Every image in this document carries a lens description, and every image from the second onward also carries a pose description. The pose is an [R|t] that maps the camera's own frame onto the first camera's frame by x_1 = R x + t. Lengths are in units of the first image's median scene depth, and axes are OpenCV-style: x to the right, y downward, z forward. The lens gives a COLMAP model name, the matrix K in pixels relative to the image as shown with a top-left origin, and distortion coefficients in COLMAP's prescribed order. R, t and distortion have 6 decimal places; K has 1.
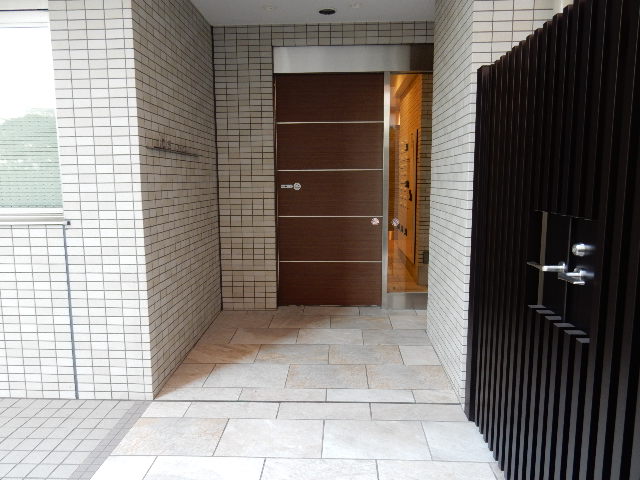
lens RADIAL K [[468.4, 0, 321.1], [0, 468.4, 243.1], [0, 0, 1]] dist [-0.008462, -0.002092]
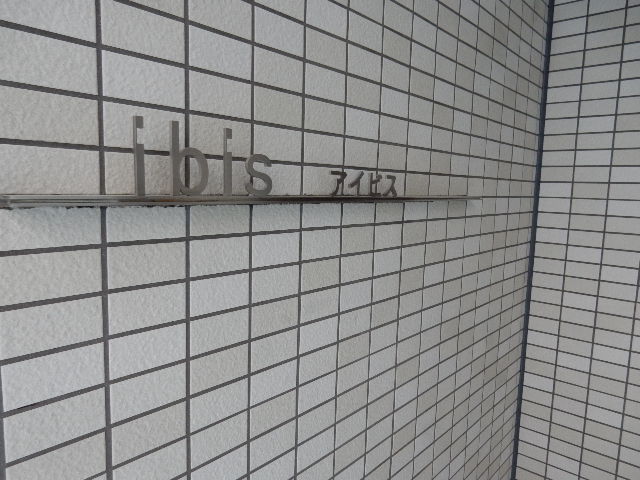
lens RADIAL K [[468.4, 0, 320.3], [0, 468.4, 241.6], [0, 0, 1]] dist [-0.008462, -0.002092]
pose [[0.777284, 0.102591, -0.620729, -0.141668], [-0.115512, 0.993115, 0.019491, -0.154138], [0.618455, 0.056552, 0.783783, 0.703125]]
